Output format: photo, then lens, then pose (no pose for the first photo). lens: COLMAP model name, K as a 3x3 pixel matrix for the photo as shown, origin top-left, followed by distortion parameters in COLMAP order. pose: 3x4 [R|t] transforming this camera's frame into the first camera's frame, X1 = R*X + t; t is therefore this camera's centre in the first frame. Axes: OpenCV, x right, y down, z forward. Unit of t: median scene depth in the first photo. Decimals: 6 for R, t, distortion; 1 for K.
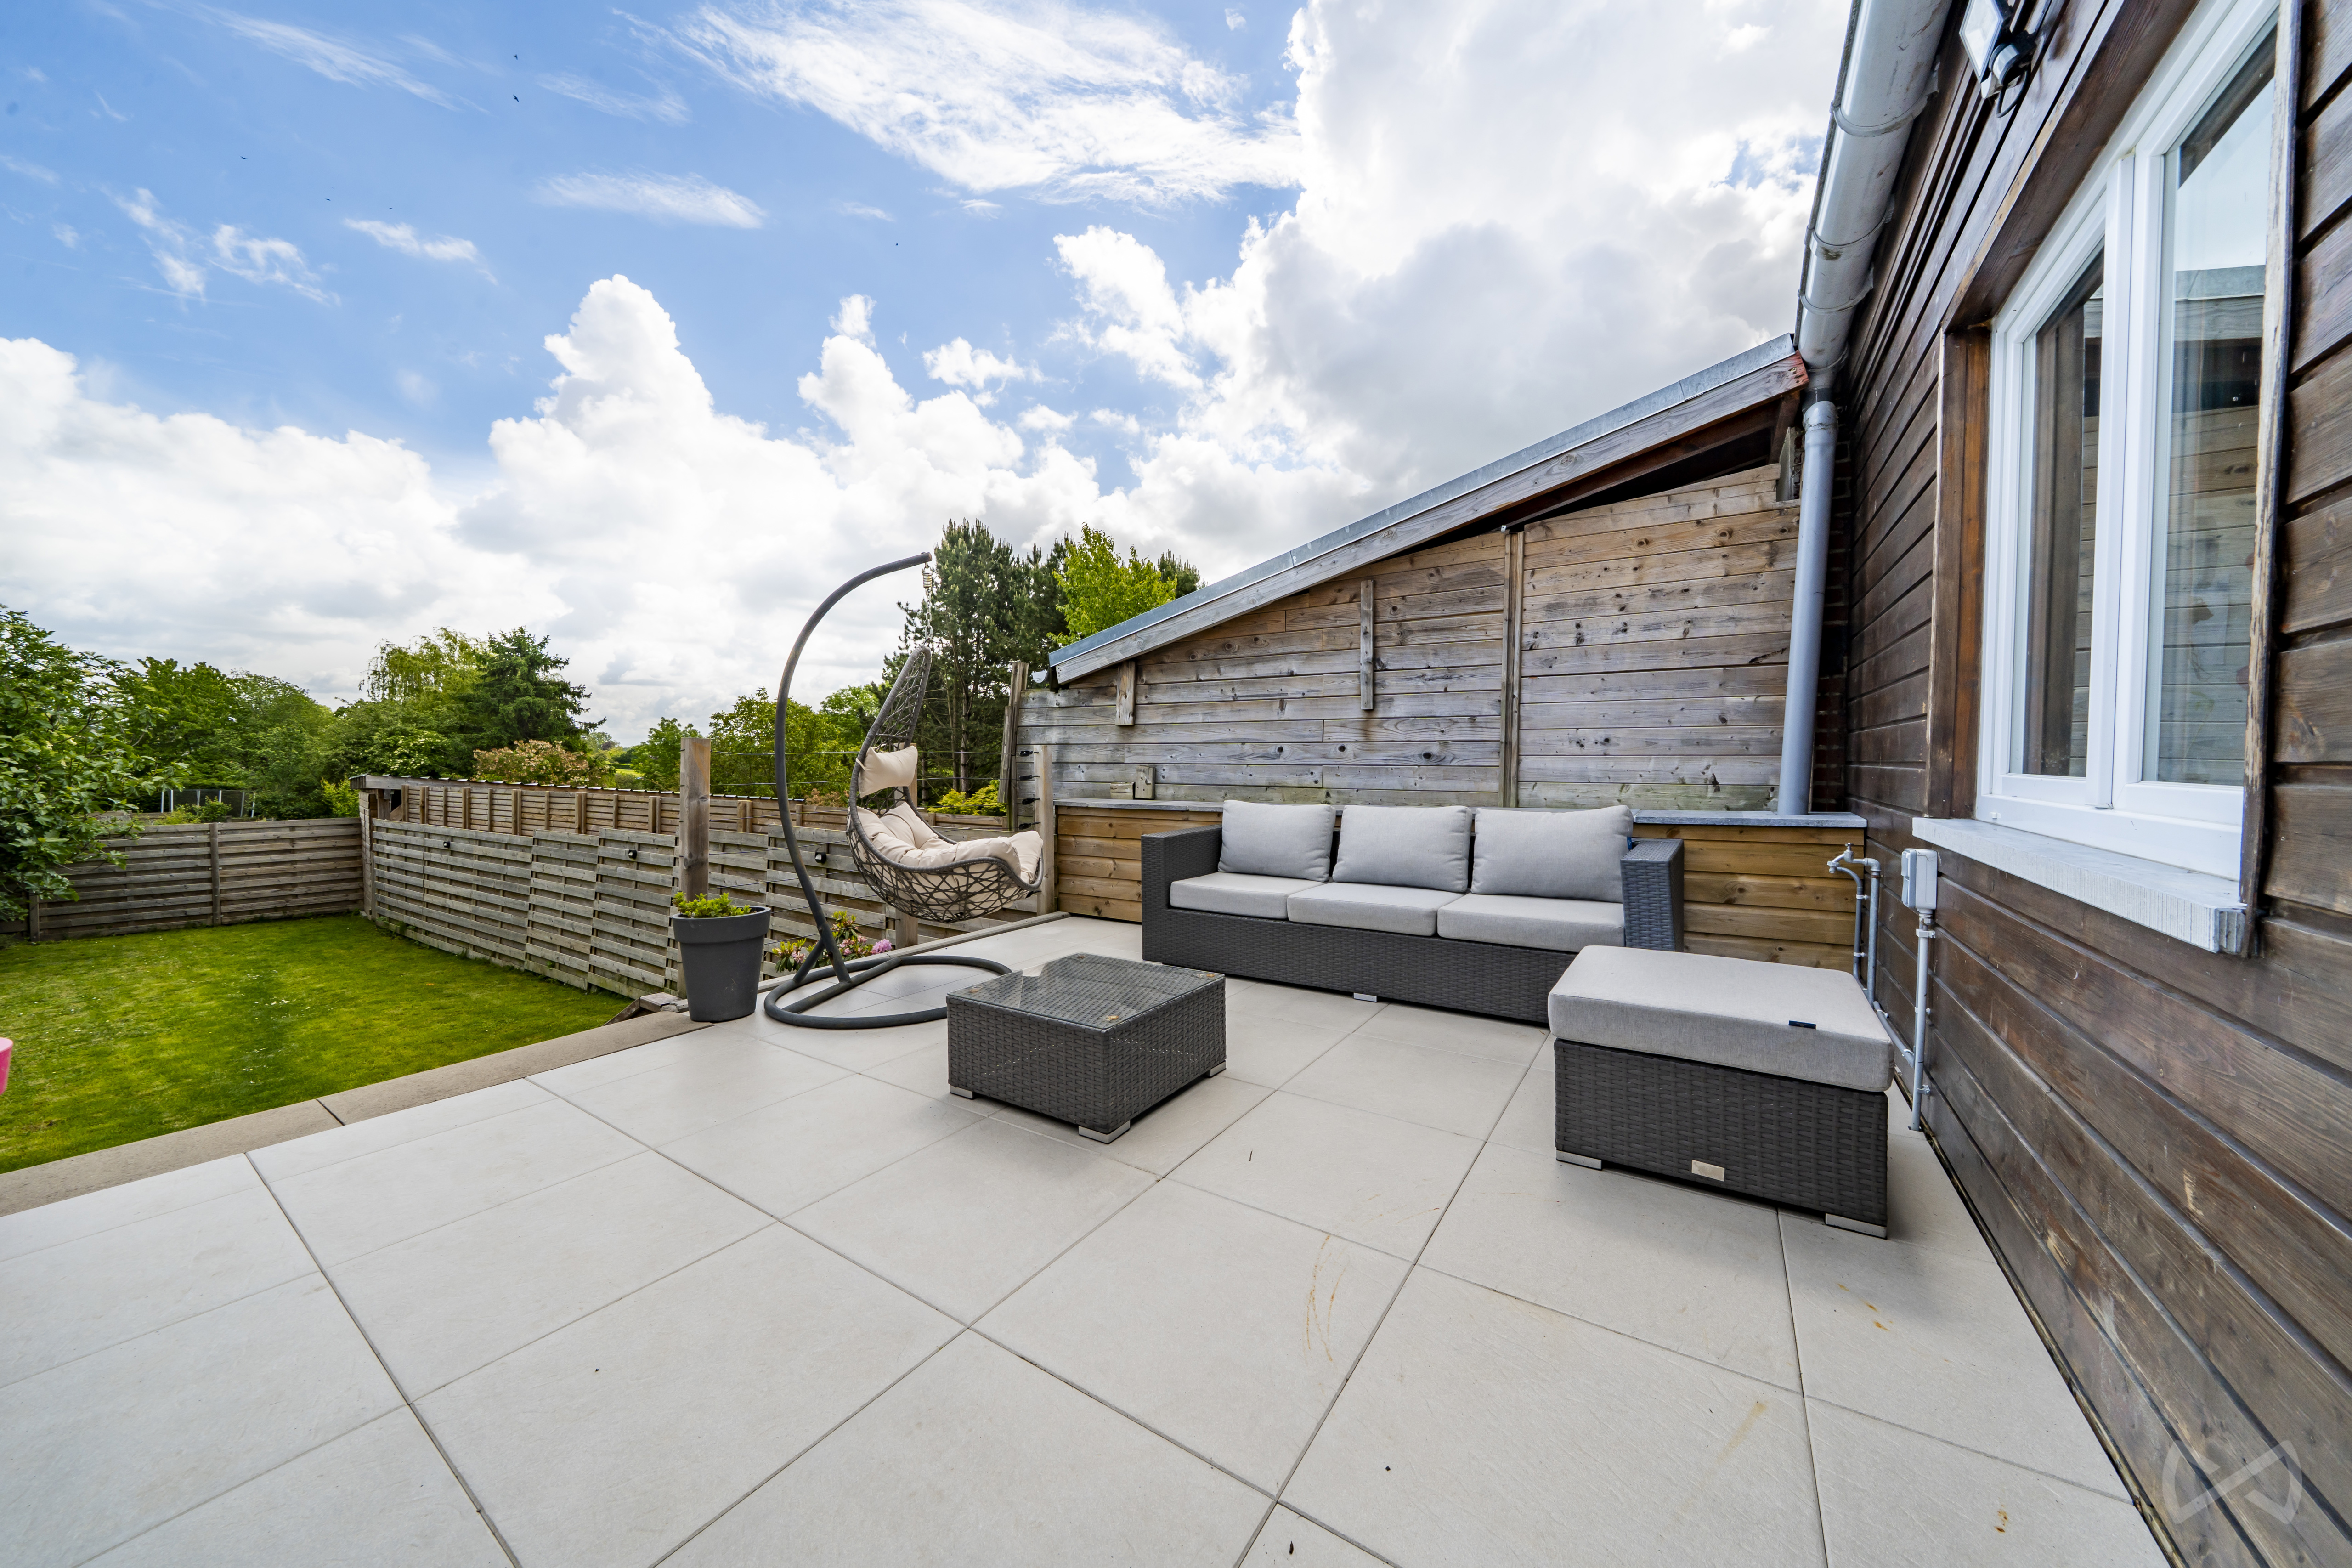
lens RADIAL K [[796.8, 0, 1170.3], [0, 796.8, 794.2], [0, 0, 1]] dist [0.010573, -0.006925]
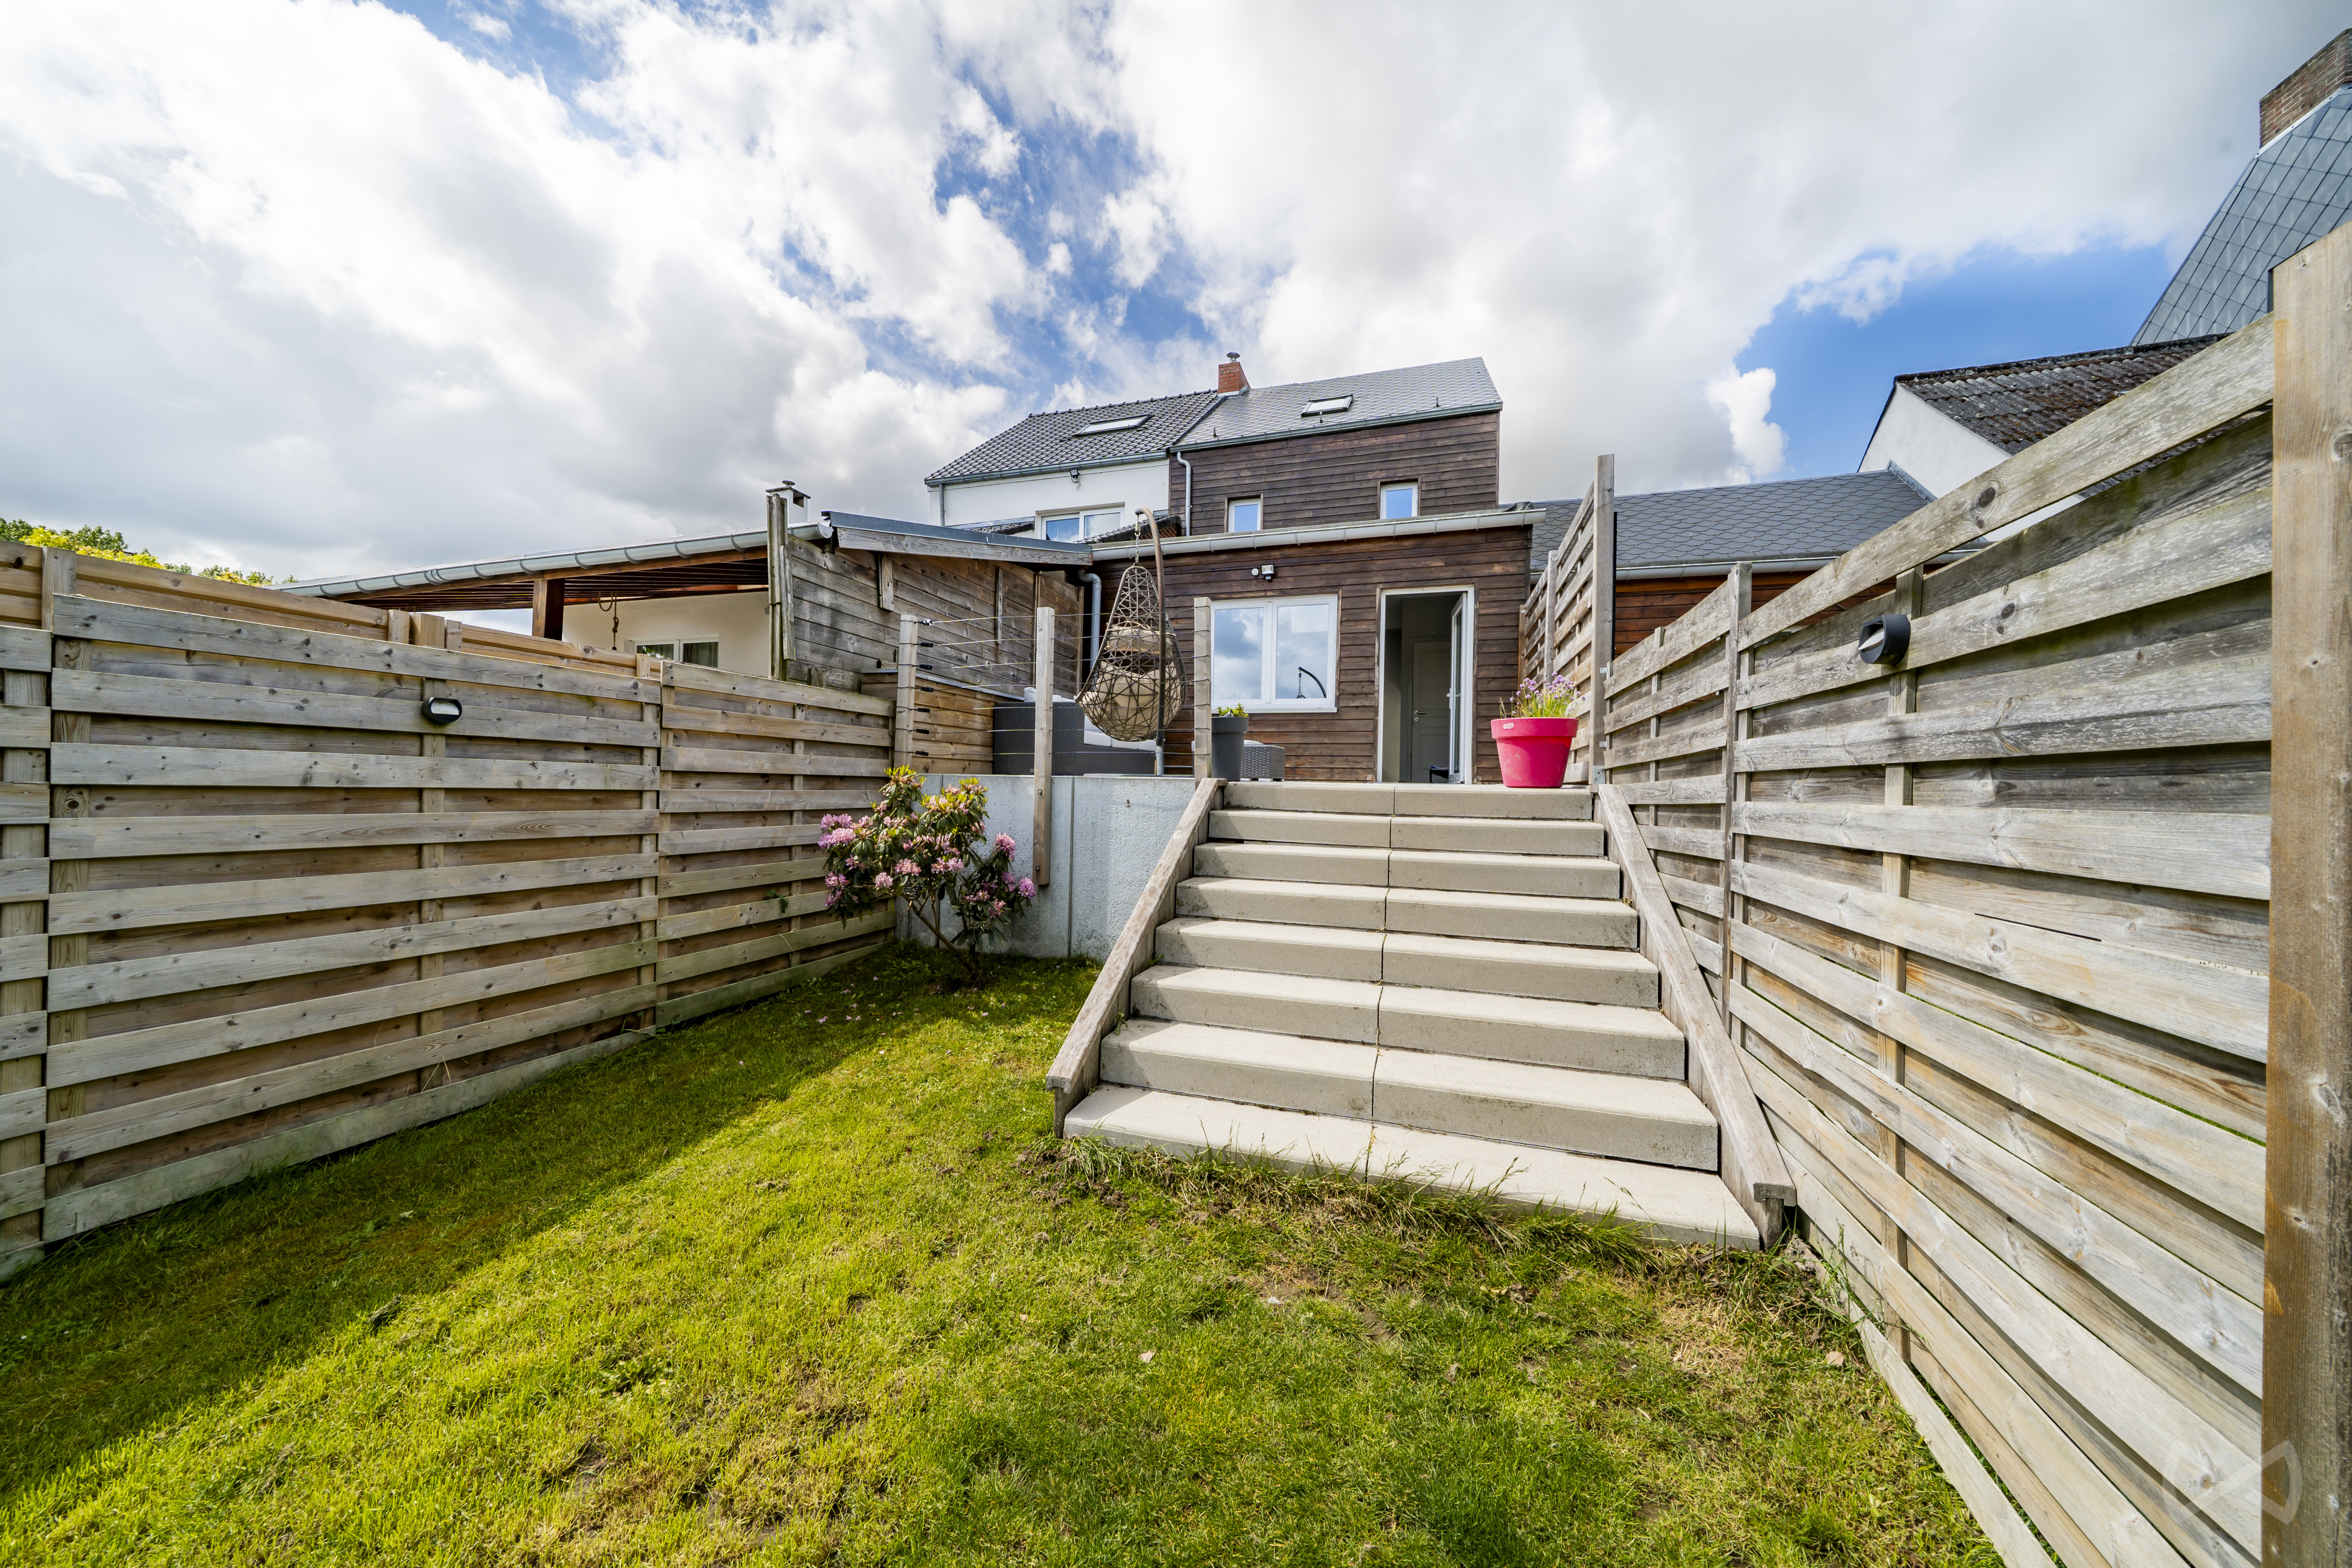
lens RADIAL K [[796.8, 0, 1170.3], [0, 796.8, 794.2], [0, 0, 1]] dist [0.010573, -0.006925]
pose [[-0.262716, -0.010901, 0.964812, -1.636672], [0.022293, 0.999601, 0.017365, 0.213384], [-0.964616, 0.026071, -0.262368, 1.192505]]
